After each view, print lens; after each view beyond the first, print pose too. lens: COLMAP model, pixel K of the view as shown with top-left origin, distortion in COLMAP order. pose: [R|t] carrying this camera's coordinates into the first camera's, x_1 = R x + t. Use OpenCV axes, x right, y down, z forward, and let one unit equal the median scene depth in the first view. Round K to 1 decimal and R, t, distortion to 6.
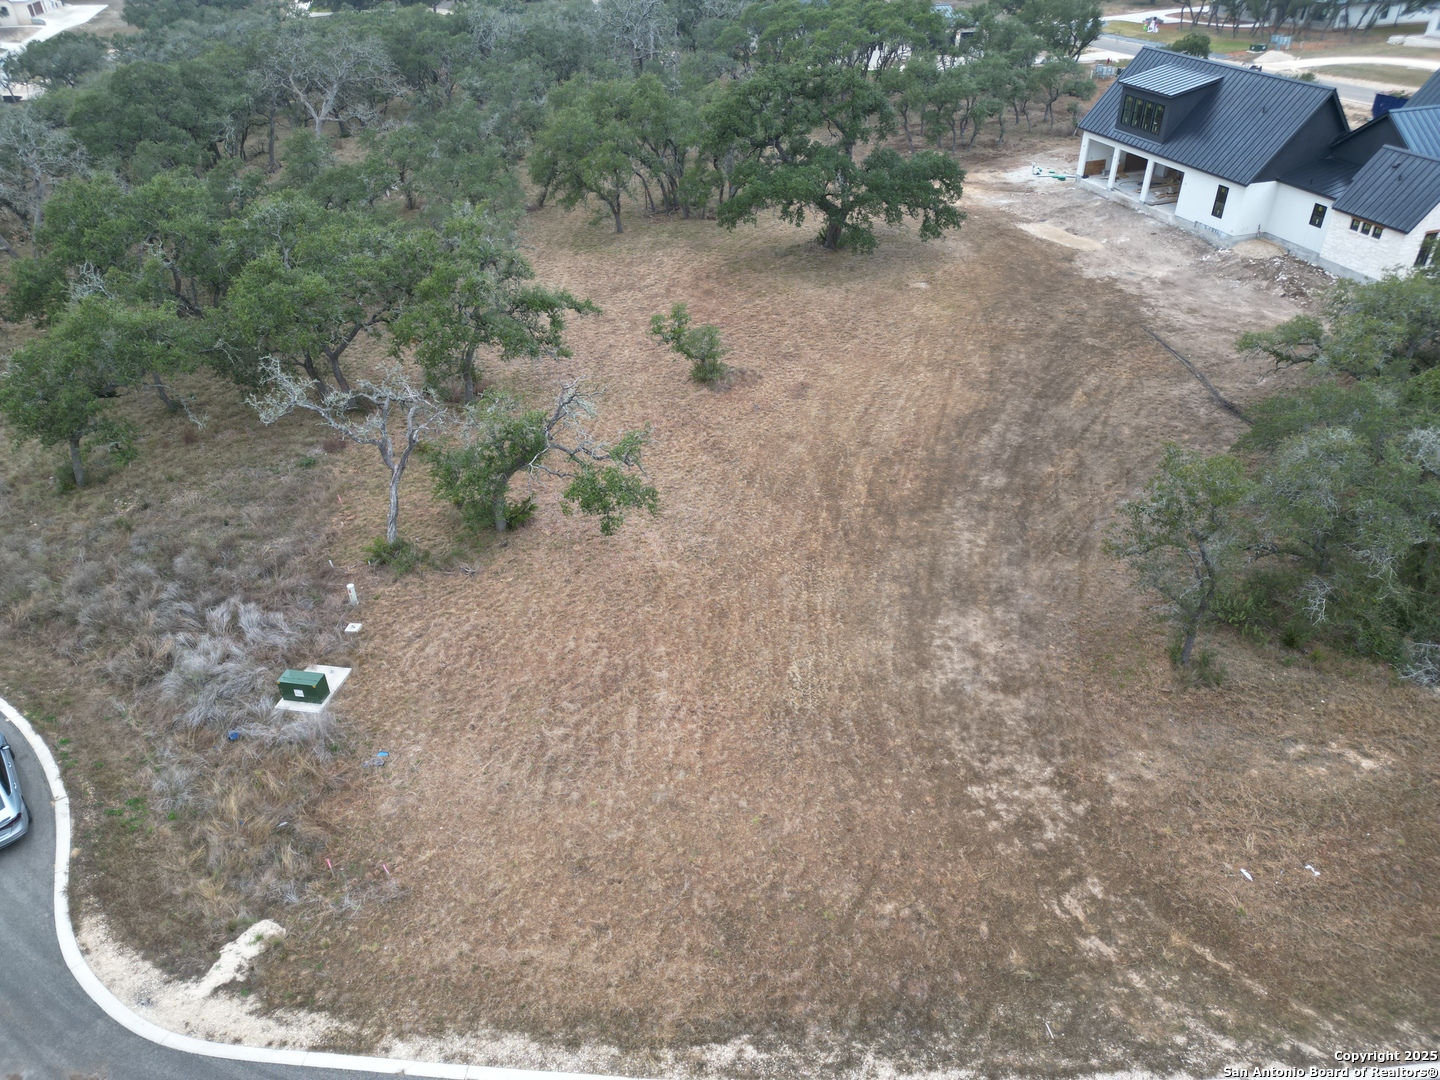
lens RADIAL K [[1008.3, 0, 721.8], [0, 1008.3, 538.5], [0, 0, 1]] dist [0.071080, -0.065043]
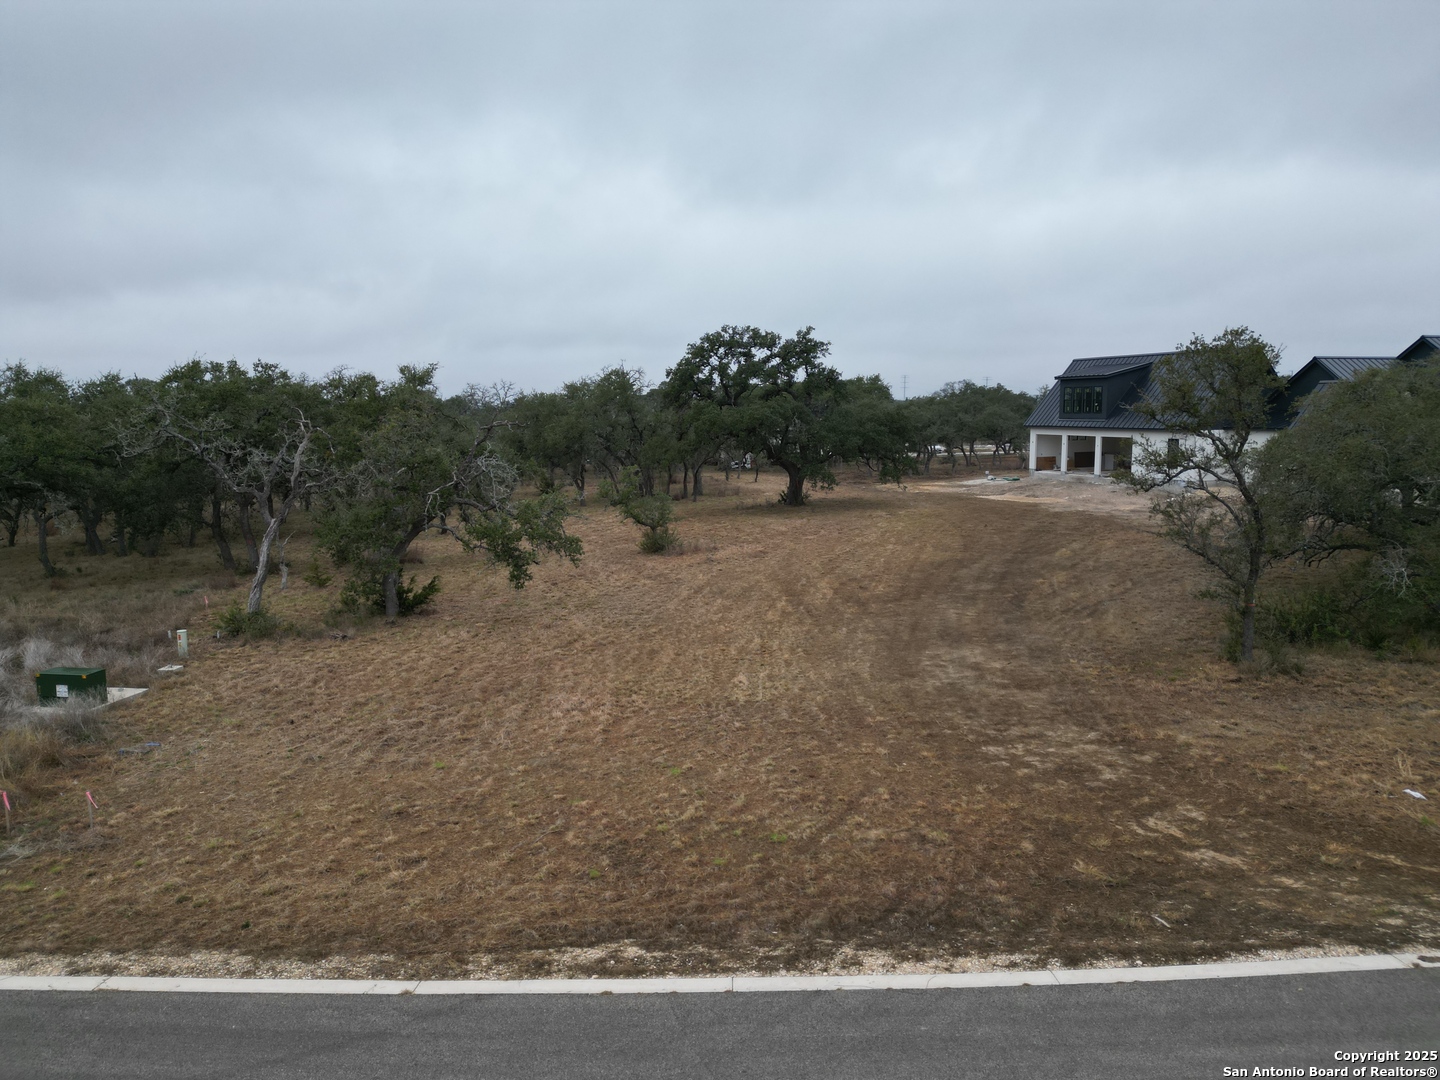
lens RADIAL K [[1008.3, 0, 721.8], [0, 1008.3, 538.5], [0, 0, 1]] dist [0.071080, -0.065043]
pose [[0.999859, 0.001942, 0.016693, 0.051115], [0.005650, 0.896644, -0.442716, 0.421590], [-0.015828, 0.442747, 0.896507, 0.311021]]
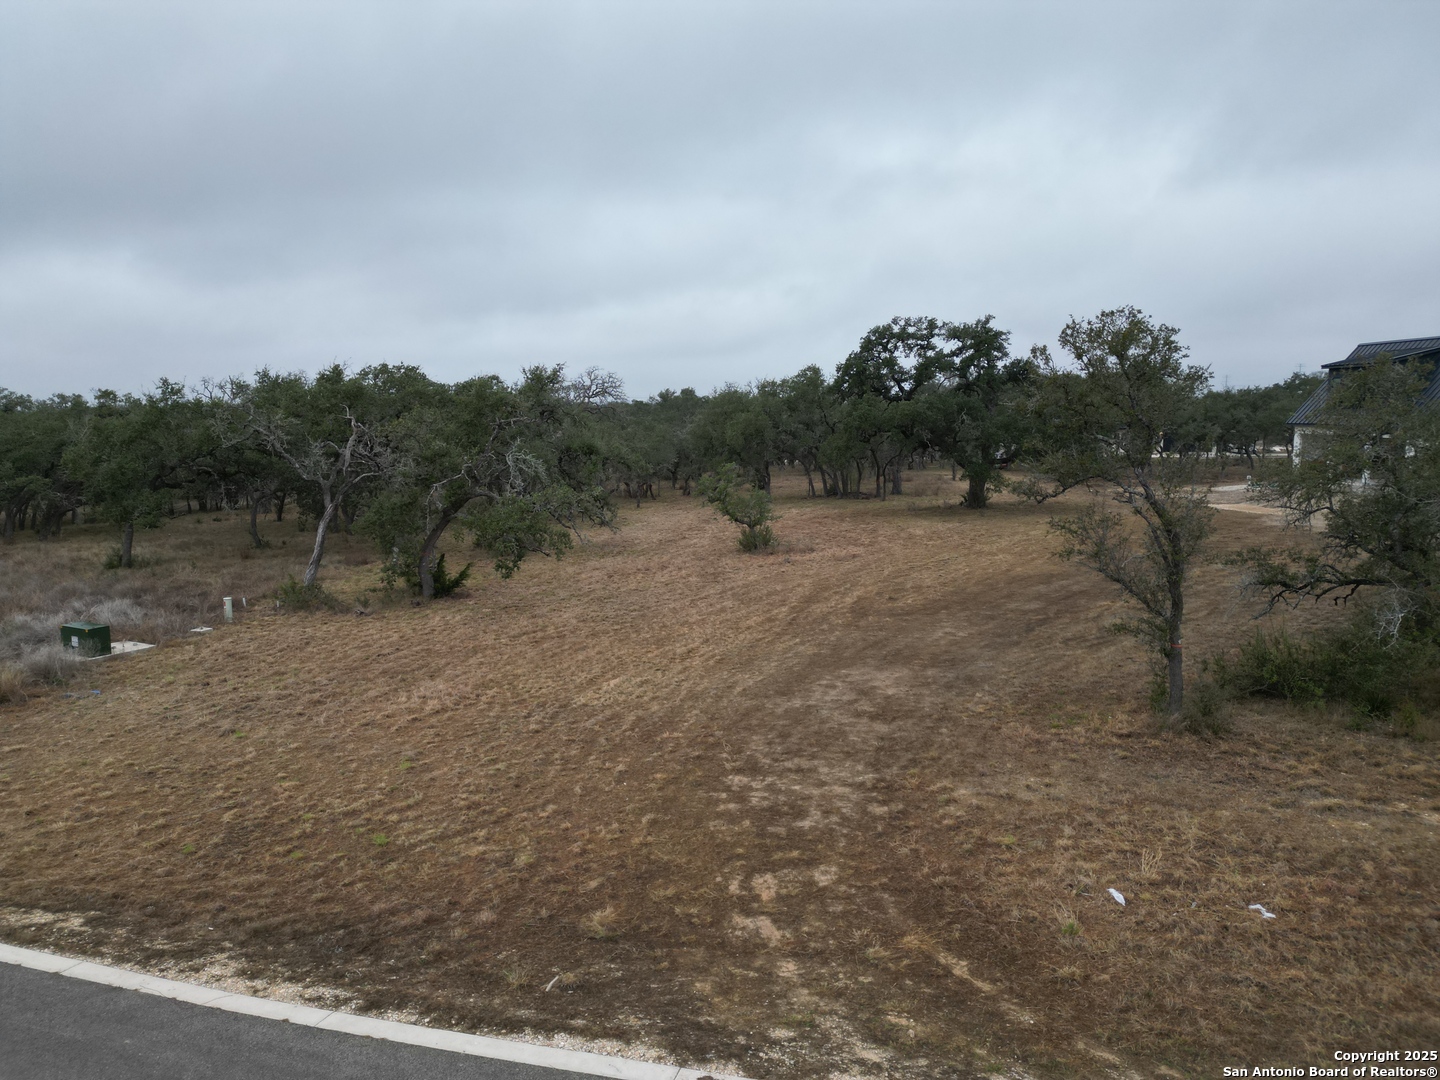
lens RADIAL K [[1008.3, 0, 721.8], [0, 1008.3, 538.5], [0, 0, 1]] dist [0.071080, -0.065043]
pose [[0.948691, 0.043951, -0.313135, 0.427772], [-0.176743, 0.894857, -0.409870, 0.370932], [0.262197, 0.444185, 0.856710, 0.382798]]
